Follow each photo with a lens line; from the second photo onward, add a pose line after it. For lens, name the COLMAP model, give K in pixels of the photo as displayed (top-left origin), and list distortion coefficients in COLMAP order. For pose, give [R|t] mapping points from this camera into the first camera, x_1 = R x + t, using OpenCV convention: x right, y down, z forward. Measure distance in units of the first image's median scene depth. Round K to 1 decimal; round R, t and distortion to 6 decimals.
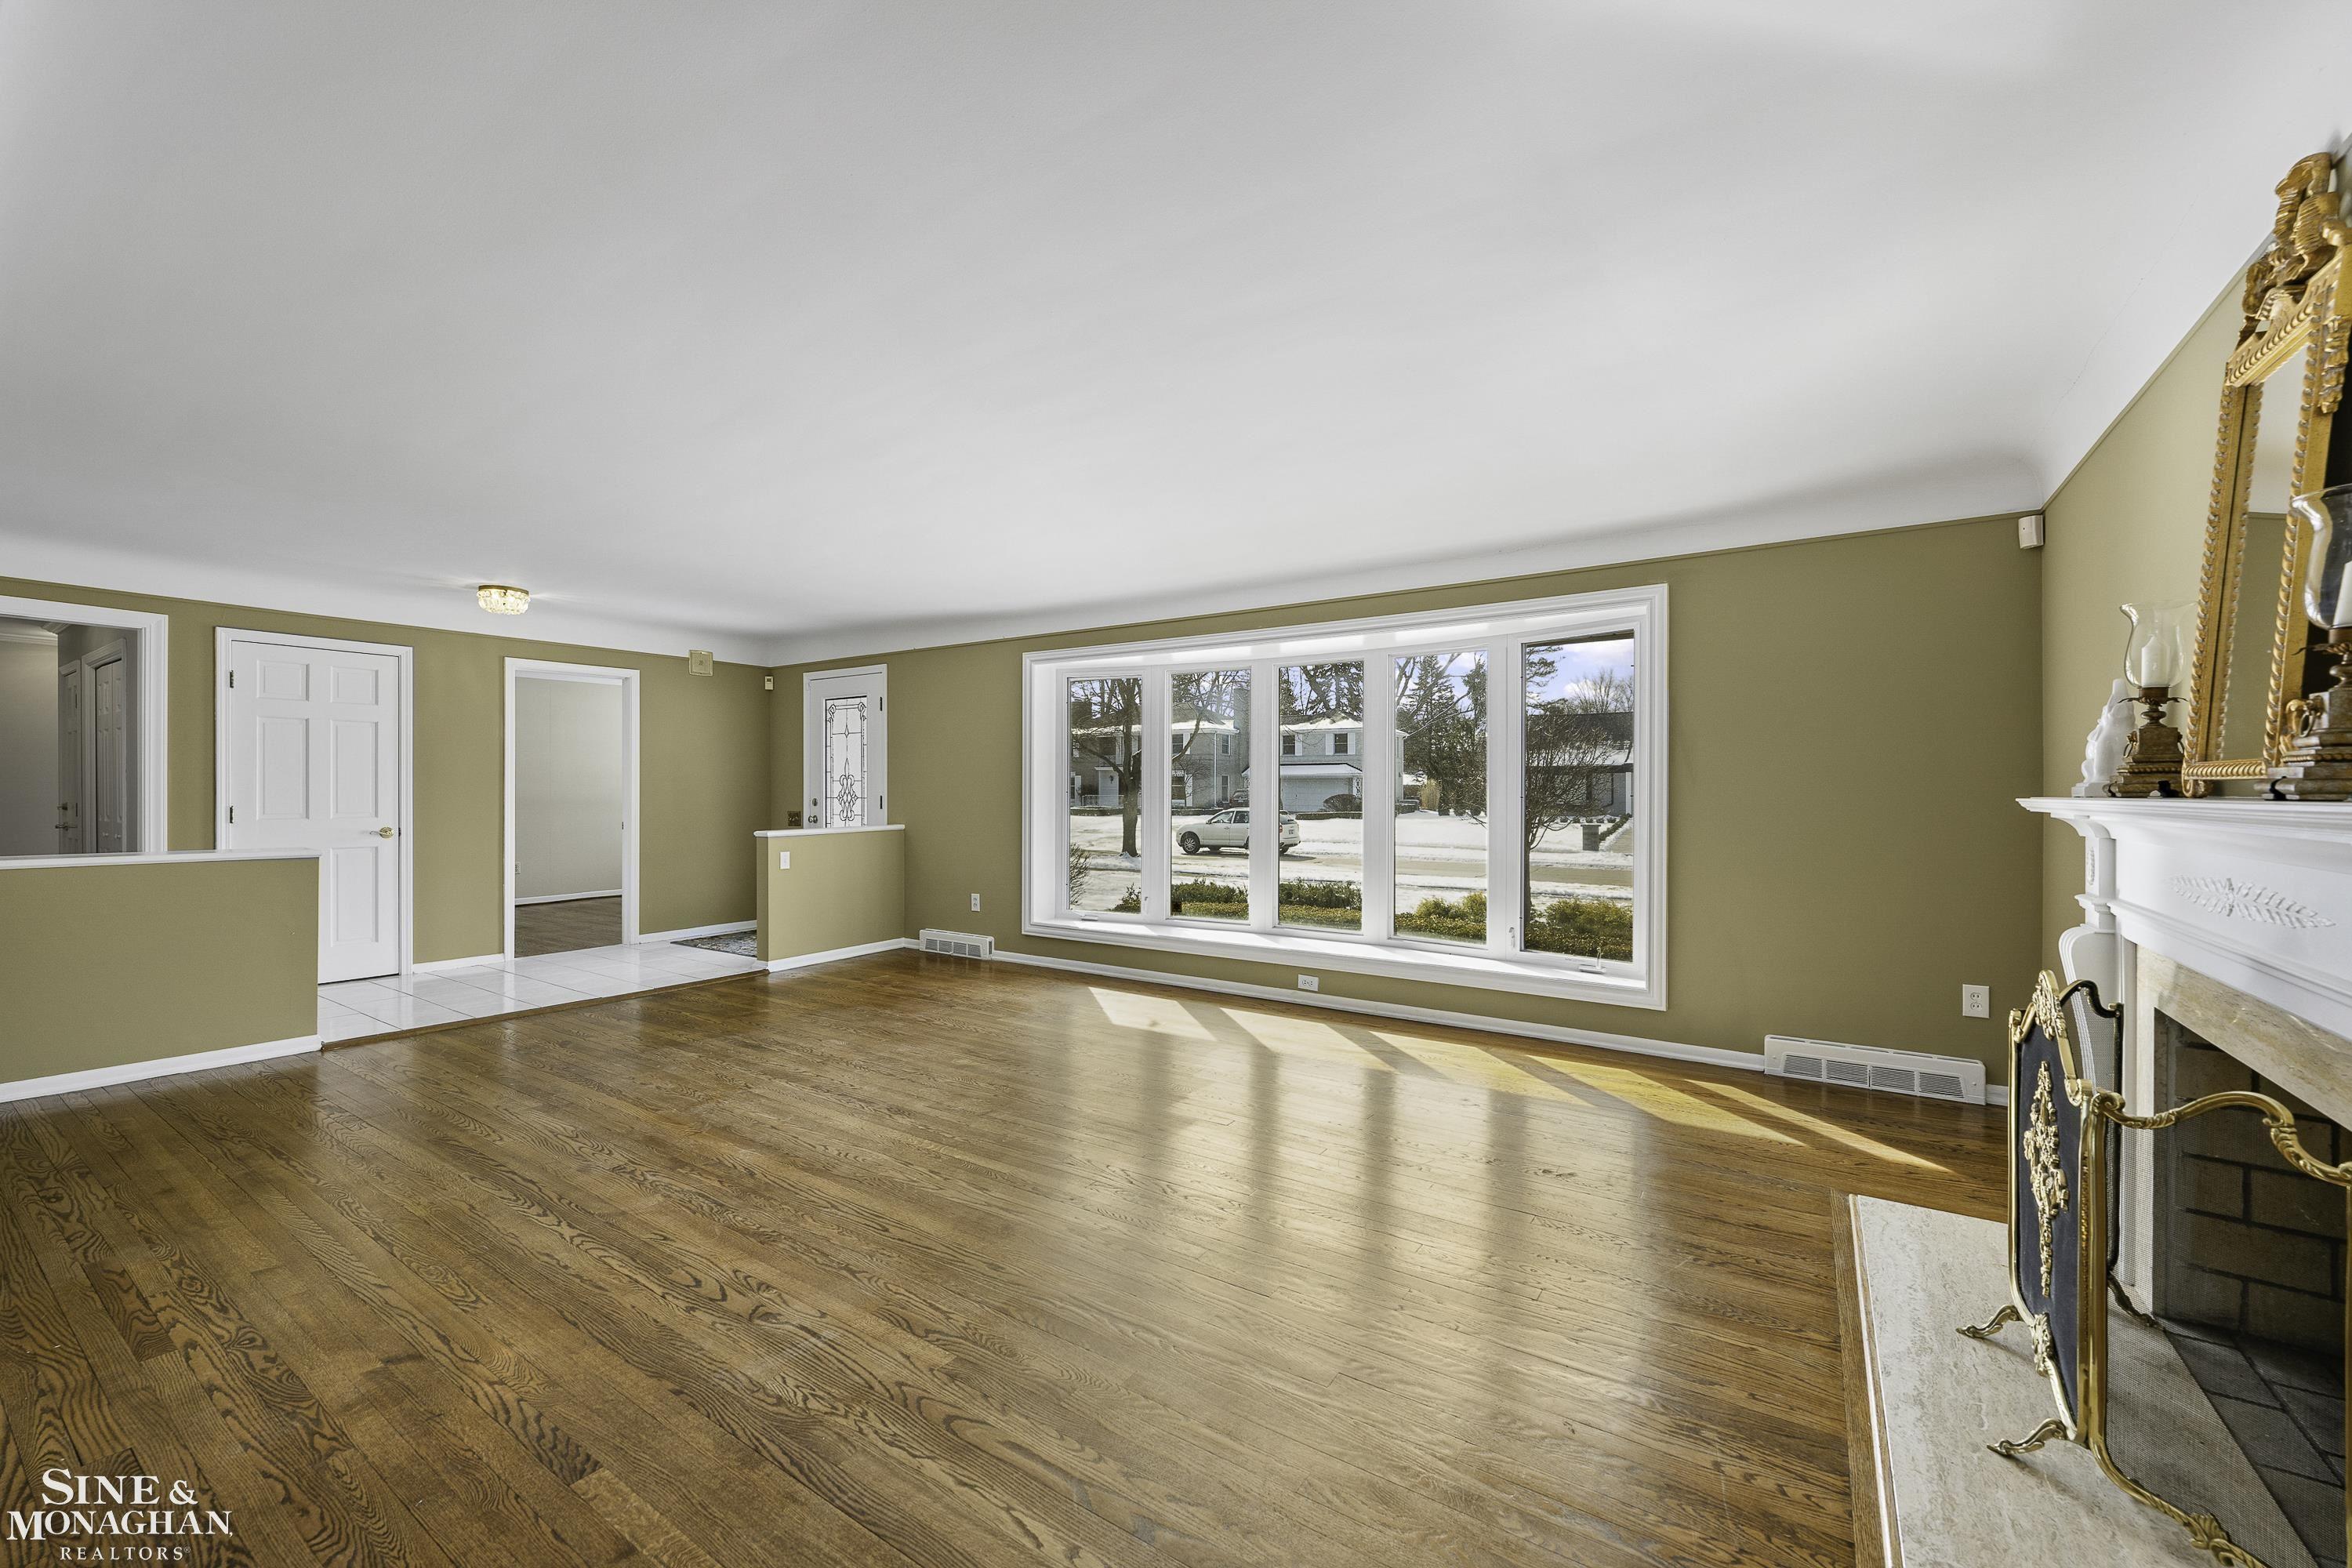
lens RADIAL K [[934.1, 0, 1174.4], [0, 934.1, 794.5], [0, 0, 1]] dist [-0.000992, 0.000054]
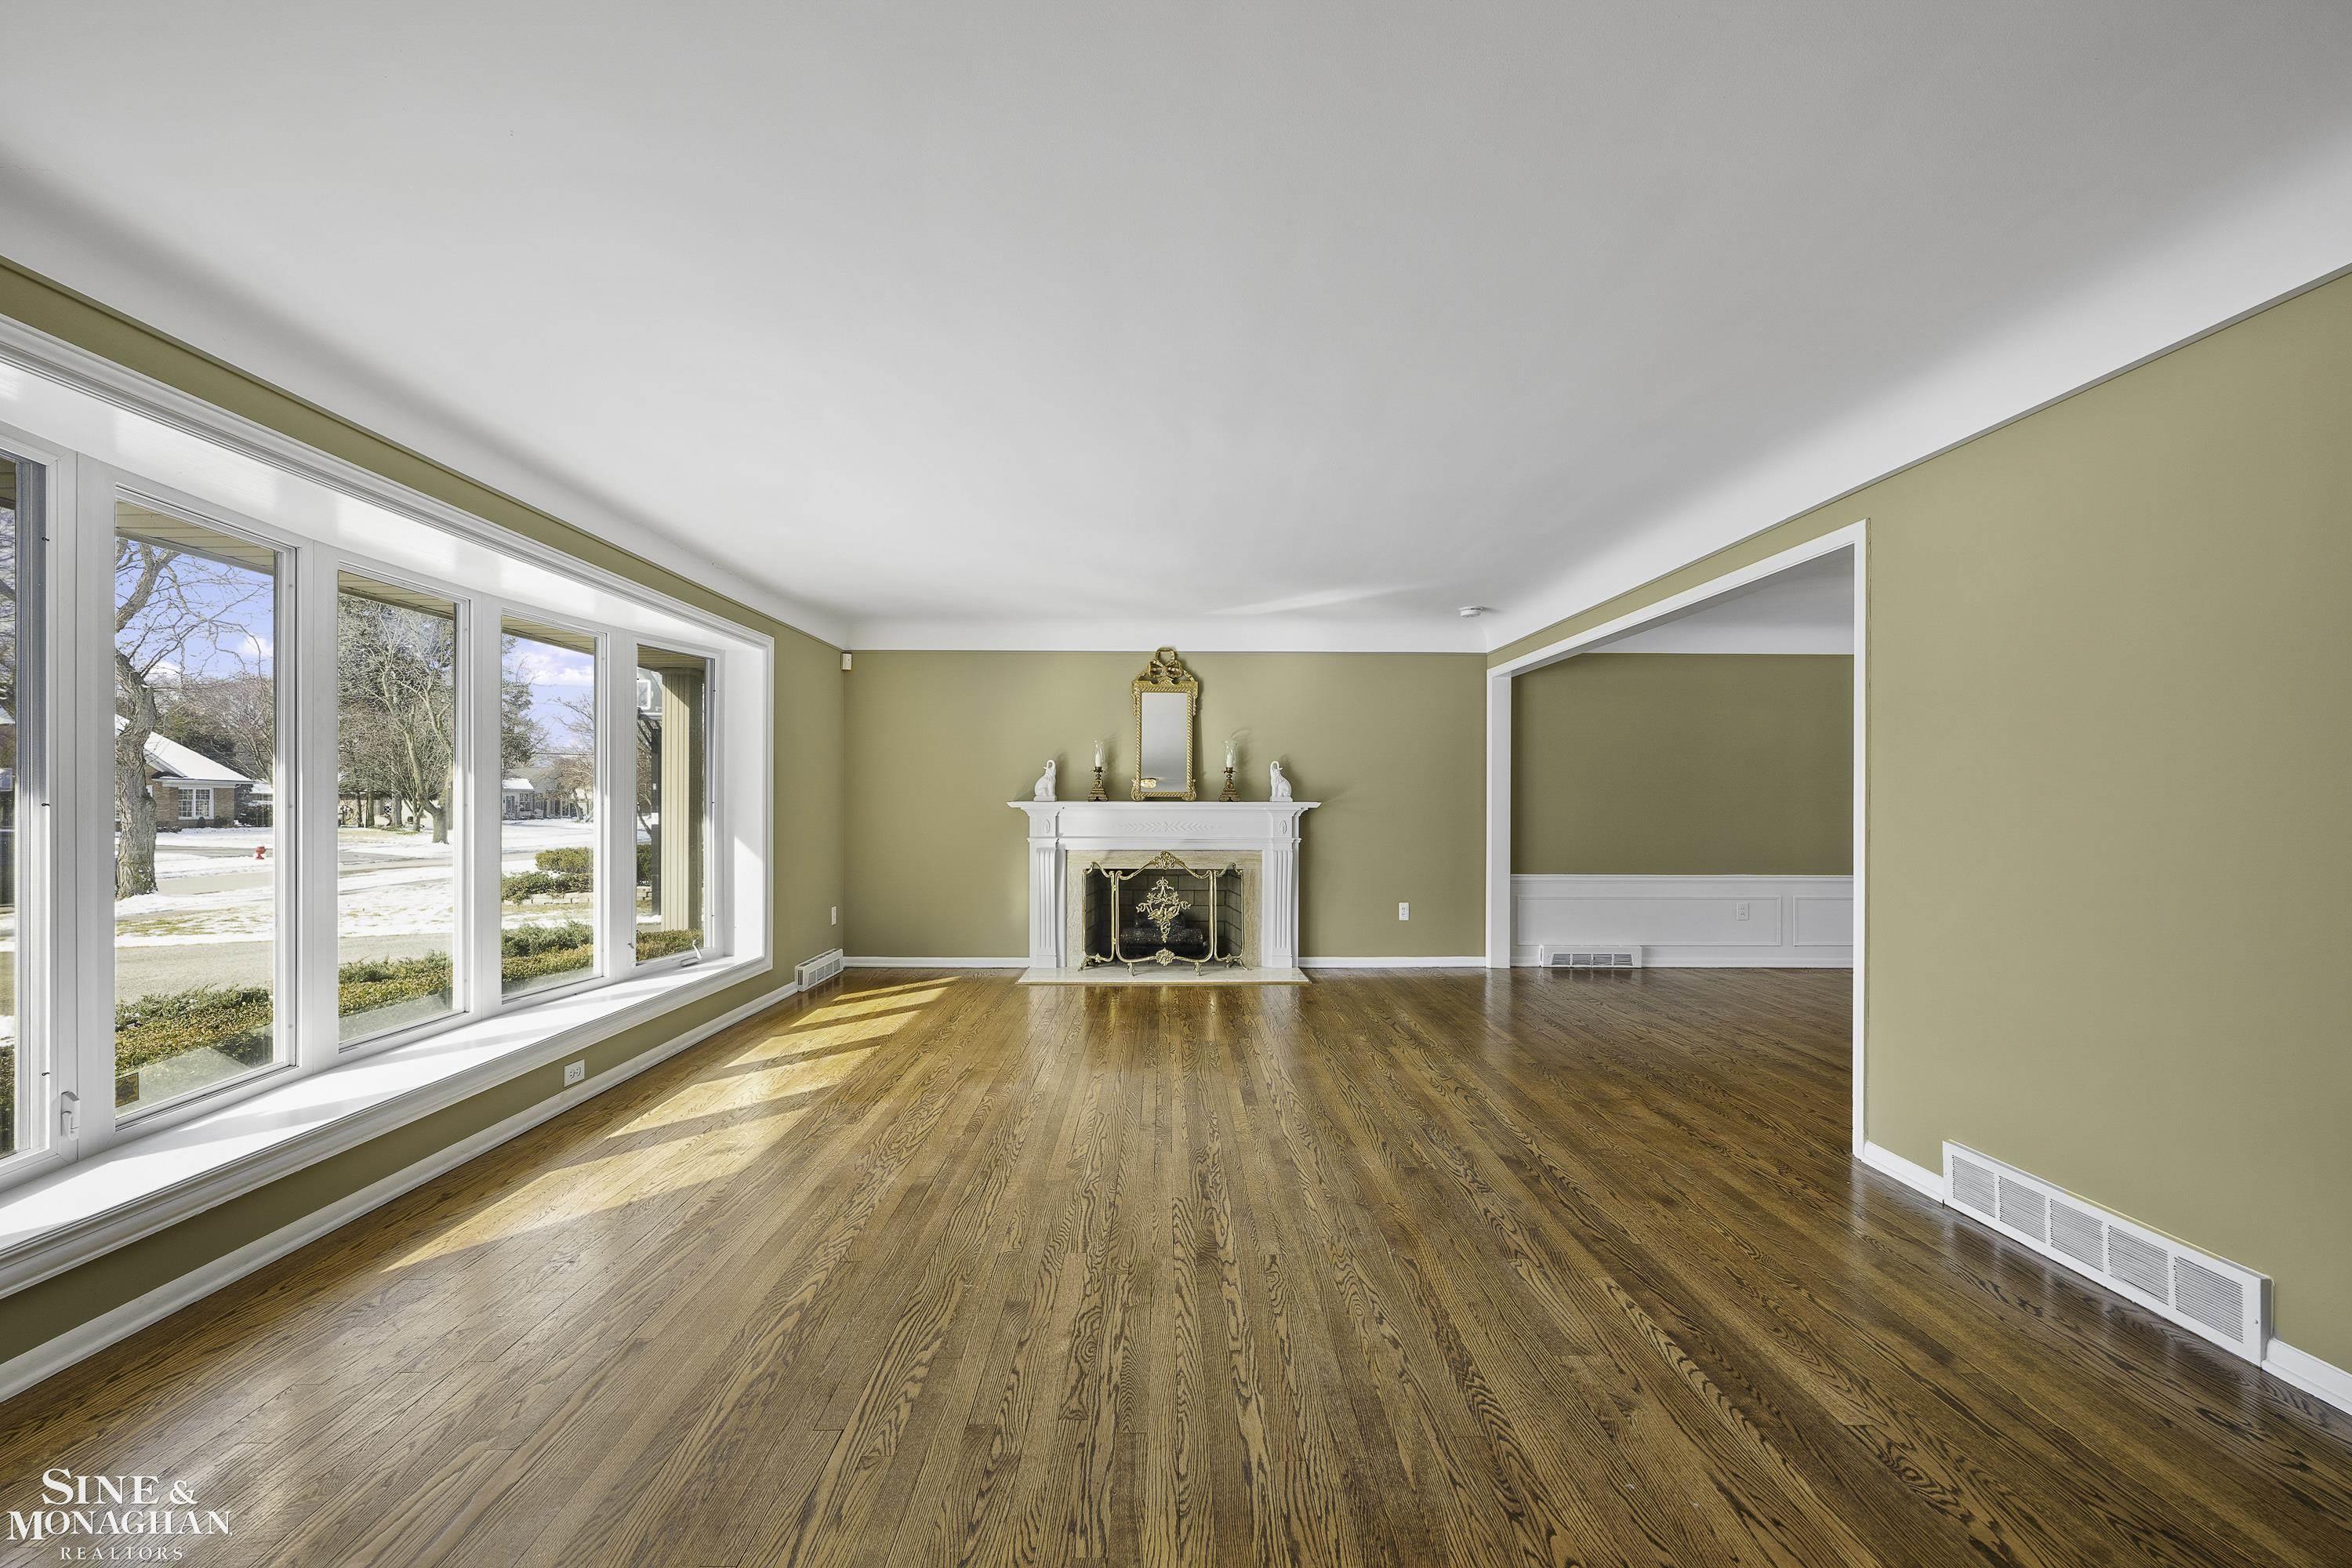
lens RADIAL K [[946.9, 0, 1166.6], [0, 946.9, 779.8], [0, 0, 1]] dist [0.000126, 0.000052]
pose [[-0.567355, 0.014034, 0.823354, -1.063333], [-0.000669, 0.999847, -0.017503, -0.008231], [-0.823473, -0.010481, -0.567258, 1.592286]]
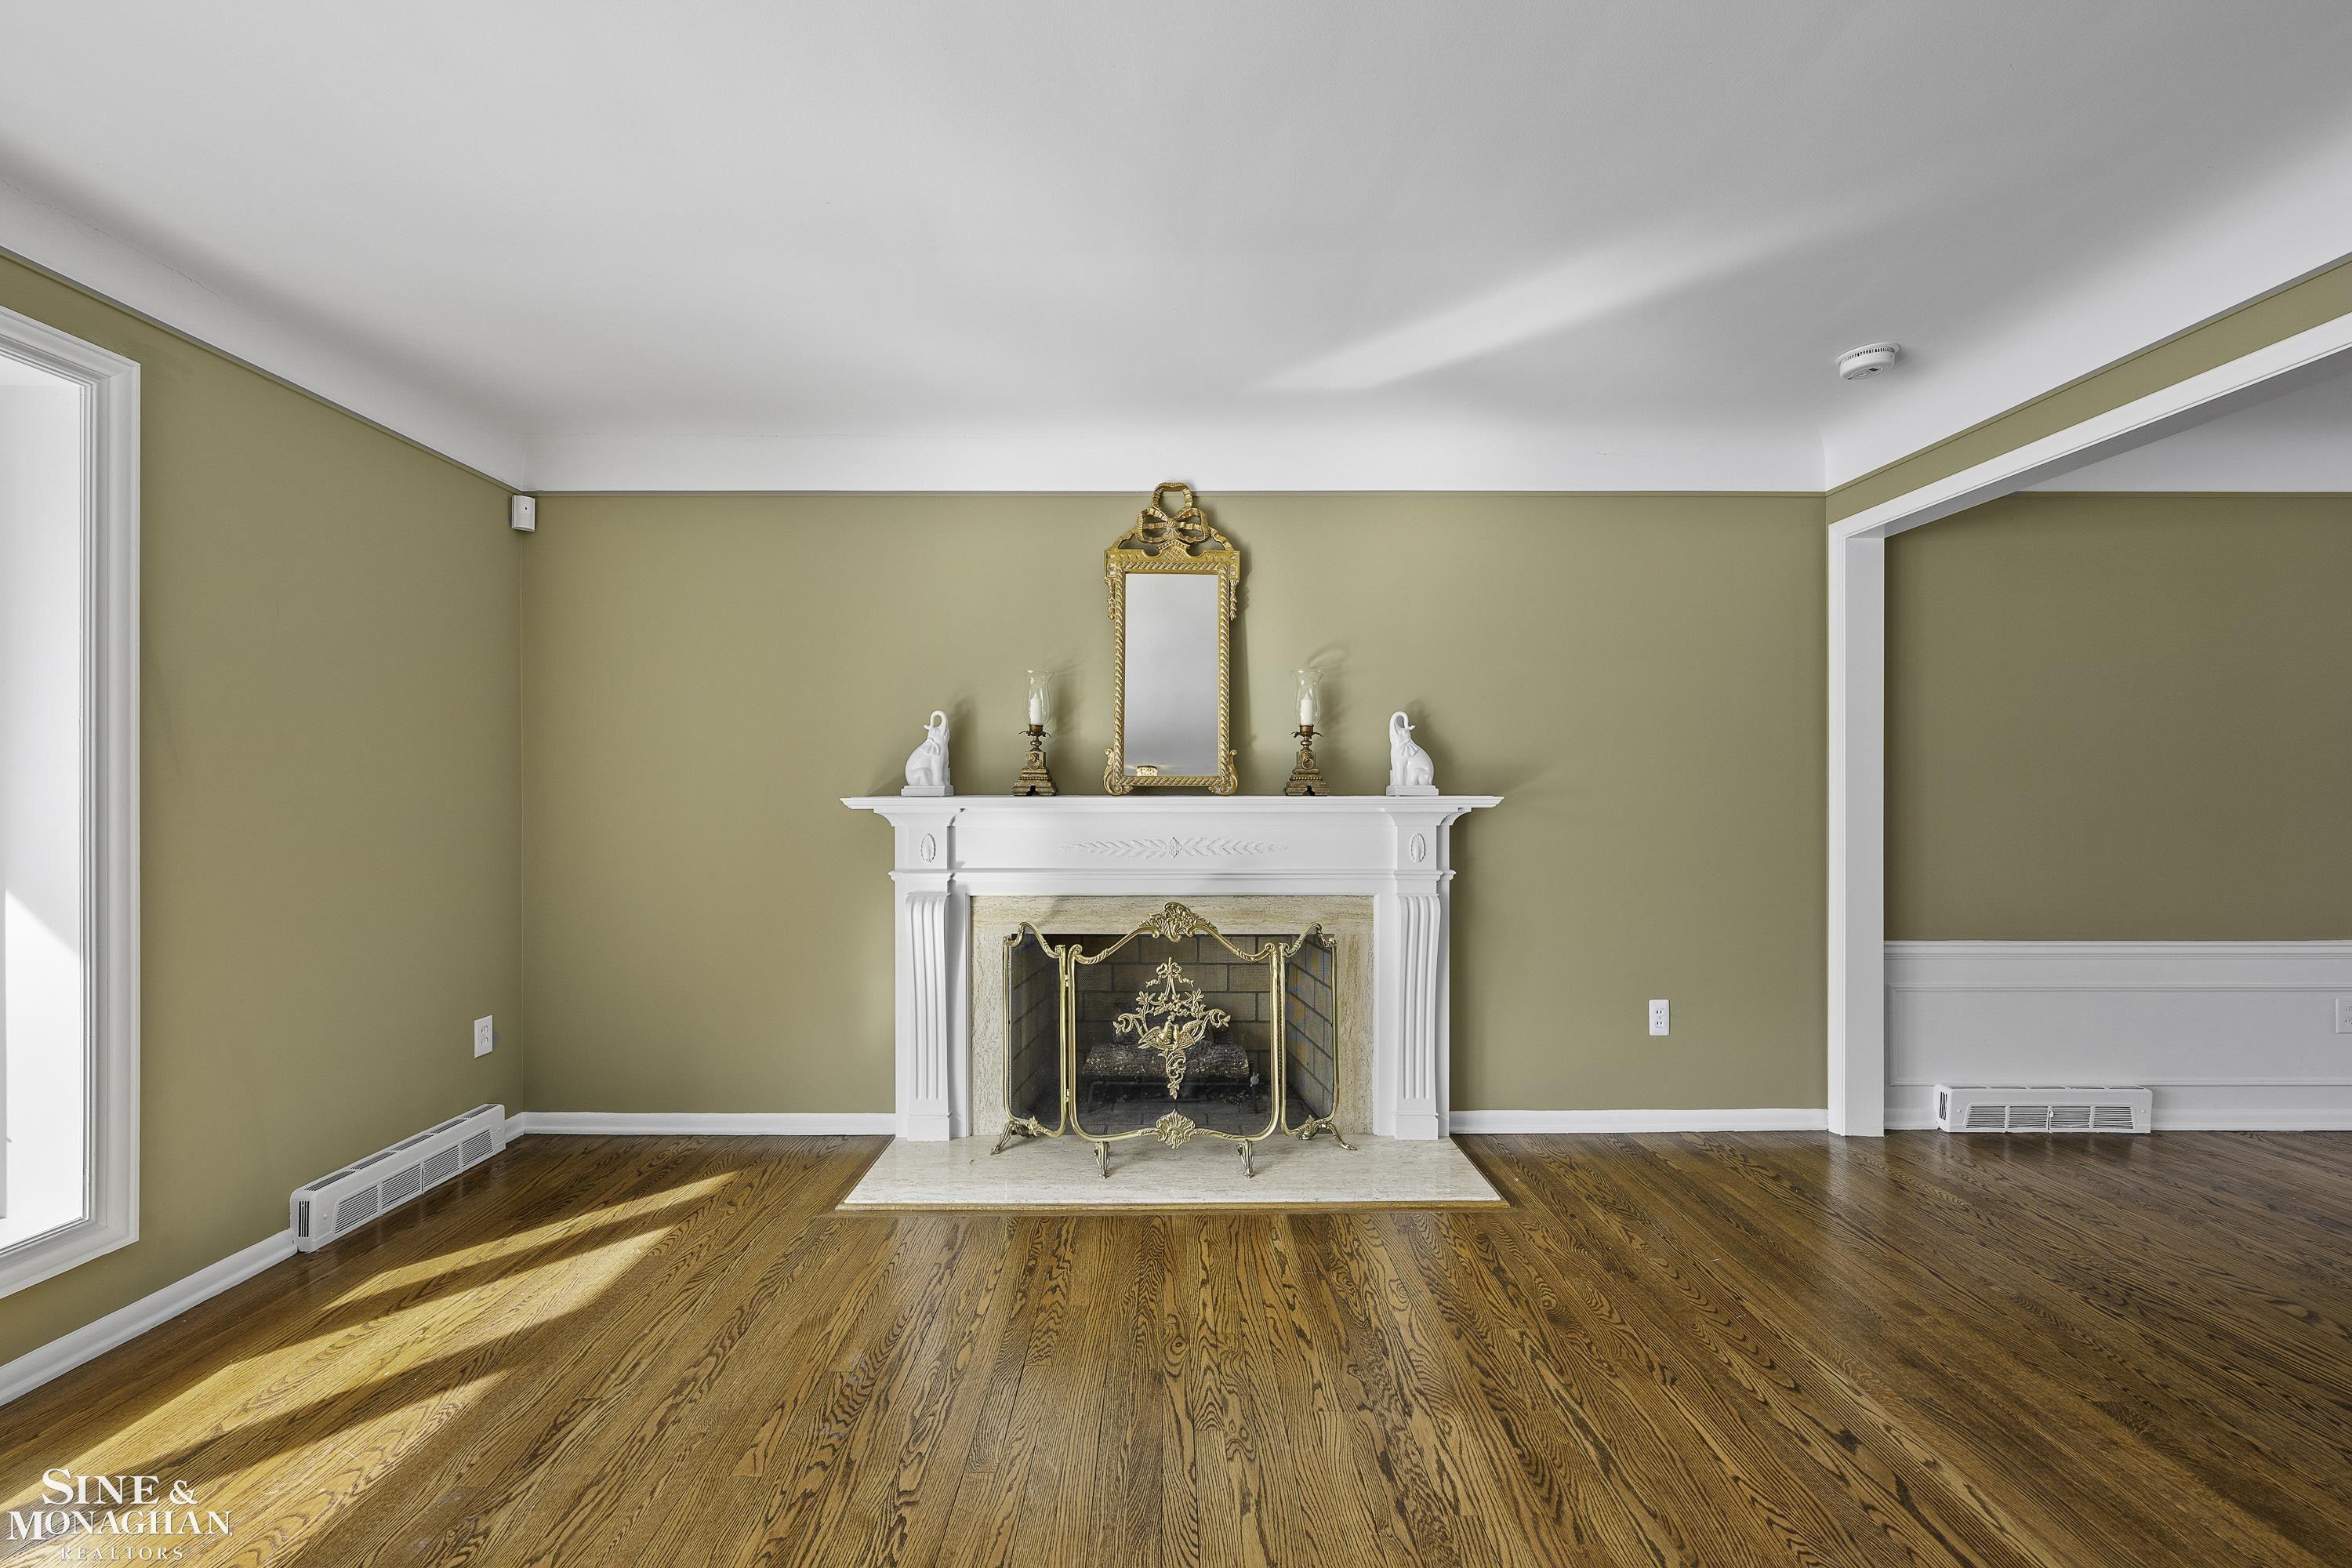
lens RADIAL K [[946.9, 0, 1166.6], [0, 946.9, 779.8], [0, 0, 1]] dist [0.000126, 0.000052]
pose [[-0.565800, 0.013251, 0.824436, -0.229792], [0.002436, 0.999893, -0.014400, 0.000203], [-0.824539, -0.006139, -0.565772, 1.028170]]
